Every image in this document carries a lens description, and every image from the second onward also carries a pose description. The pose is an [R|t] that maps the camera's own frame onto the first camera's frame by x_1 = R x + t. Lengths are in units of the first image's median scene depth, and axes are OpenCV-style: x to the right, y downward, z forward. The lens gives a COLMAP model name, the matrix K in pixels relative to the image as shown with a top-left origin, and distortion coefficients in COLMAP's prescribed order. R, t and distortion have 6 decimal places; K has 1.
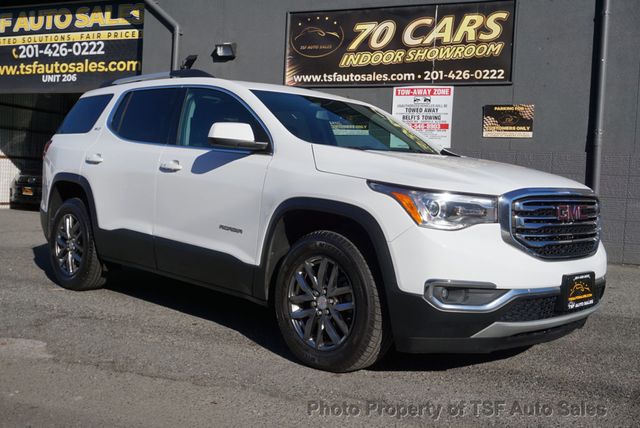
lens RADIAL K [[718.6, 0, 320.4], [0, 718.6, 220.2], [0, 0, 1]] dist [0.008157, 0.000000]
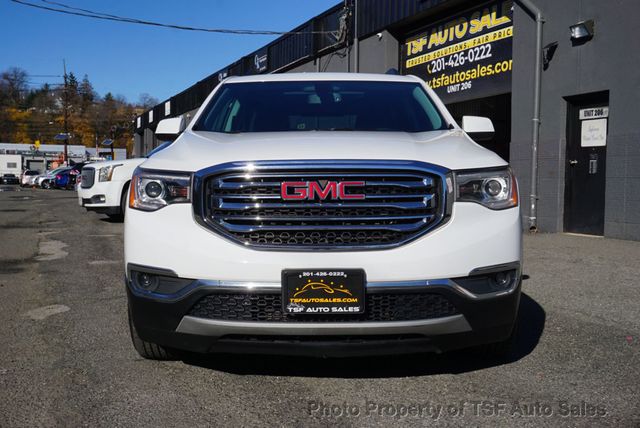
lens RADIAL K [[754.8, 0, 318.1], [0, 754.8, 213.8], [0, 0, 1]] dist [0.042038, 0.000000]
pose [[0.709087, -0.011883, -0.705021, 0.314373], [-0.008932, 0.999626, -0.025831, 0.012209], [0.705065, 0.024614, 0.708716, 0.144508]]
